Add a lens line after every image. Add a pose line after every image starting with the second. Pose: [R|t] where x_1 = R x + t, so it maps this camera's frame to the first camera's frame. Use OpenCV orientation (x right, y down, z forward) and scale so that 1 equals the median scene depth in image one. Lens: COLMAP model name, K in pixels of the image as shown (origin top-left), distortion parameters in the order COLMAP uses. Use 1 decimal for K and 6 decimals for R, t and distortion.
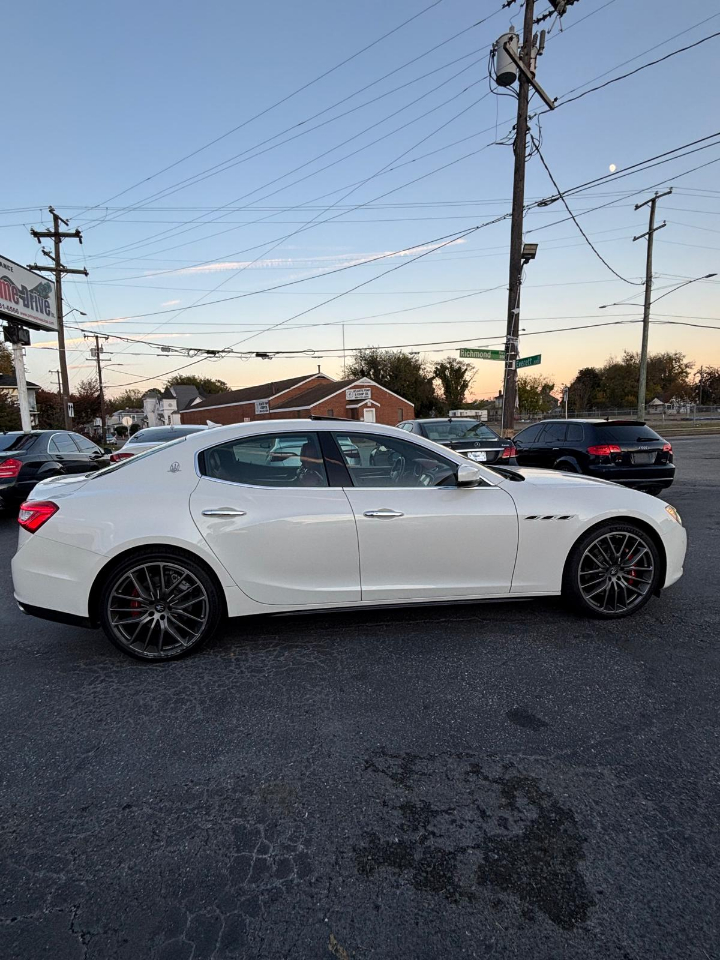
lens RADIAL K [[486.1, 0, 357.6], [0, 486.1, 479.2], [0, 0, 1]] dist [-0.001801, -0.003780]
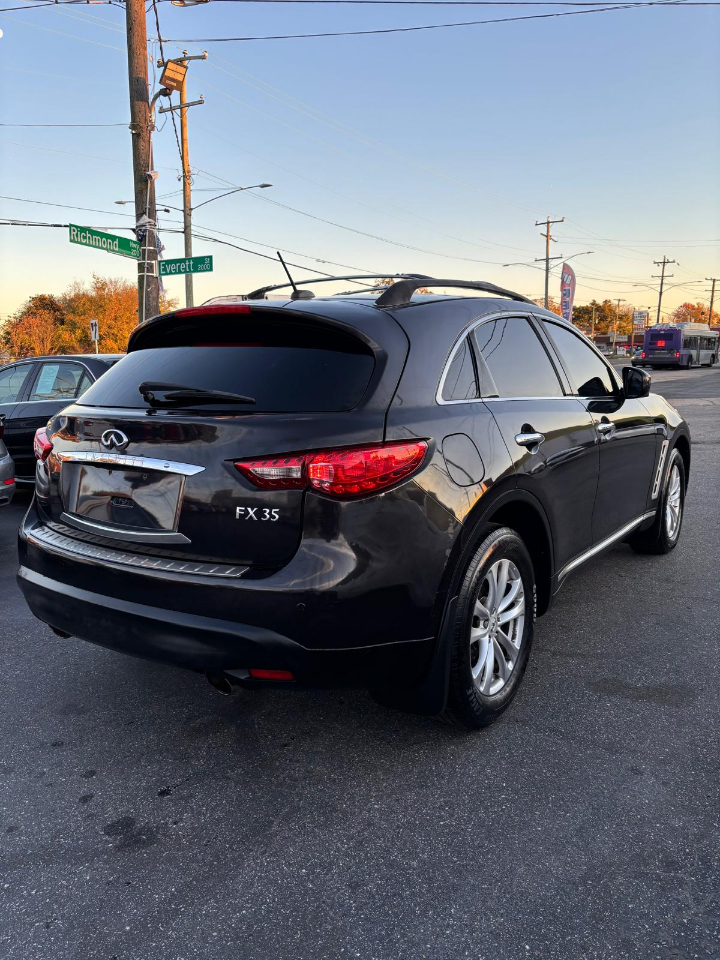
lens RADIAL K [[726.3, 0, 360.9], [0, 726.3, 488.6], [0, 0, 1]] dist [0.004691, 0.002181]
pose [[0.656294, -0.108163, 0.746712, -0.199556], [0.081597, 0.994042, 0.072273, -0.014299], [-0.750080, 0.013498, 0.661209, 0.237096]]
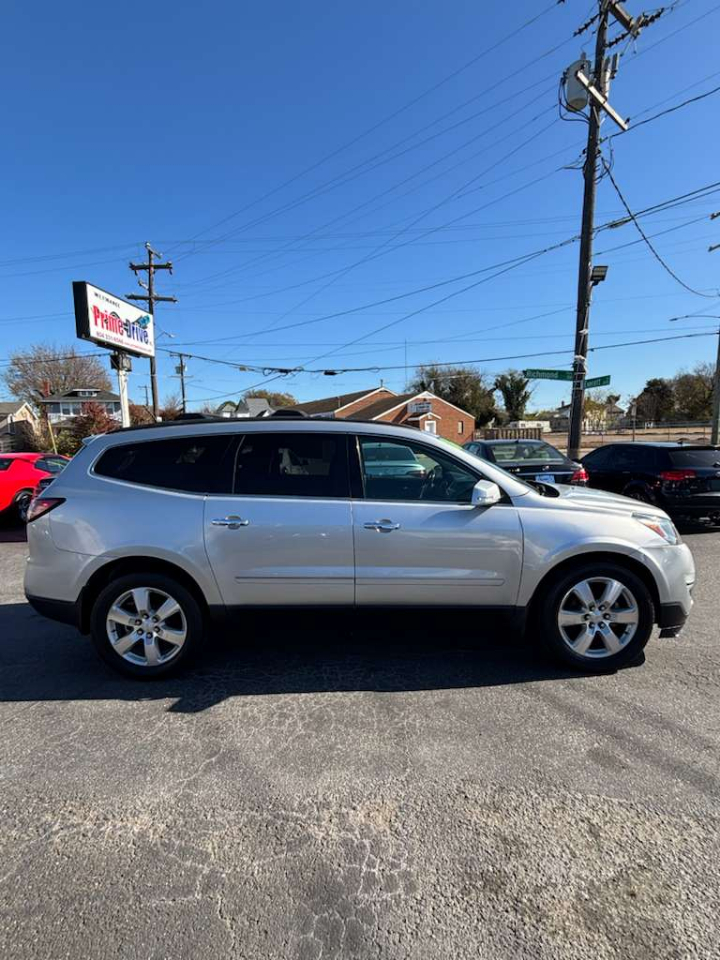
lens RADIAL K [[470.5, 0, 360.6], [0, 470.5, 479.2], [0, 0, 1]] dist [-0.002288, -0.000922]
pose [[0.992910, 0.016296, -0.117749, -0.013954], [-0.018337, 0.999699, -0.016275, -0.016499], [0.117448, 0.018319, 0.992910, -0.015868]]
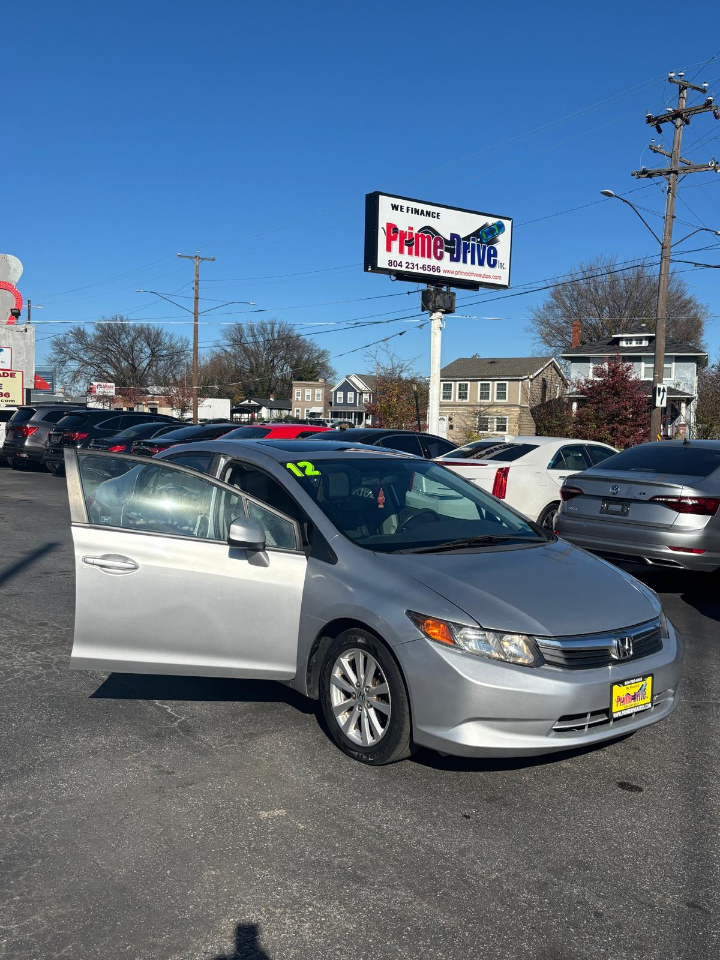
lens RADIAL K [[920.8, 0, 355.2], [0, 920.8, 490.5], [0, 0, 1]] dist [0.011053, 0.000000]
pose [[0.529535, 0.113741, -0.840628, 0.439445], [-0.142931, 0.988765, 0.043748, -0.042732], [0.836160, 0.096986, 0.539843, 0.129133]]
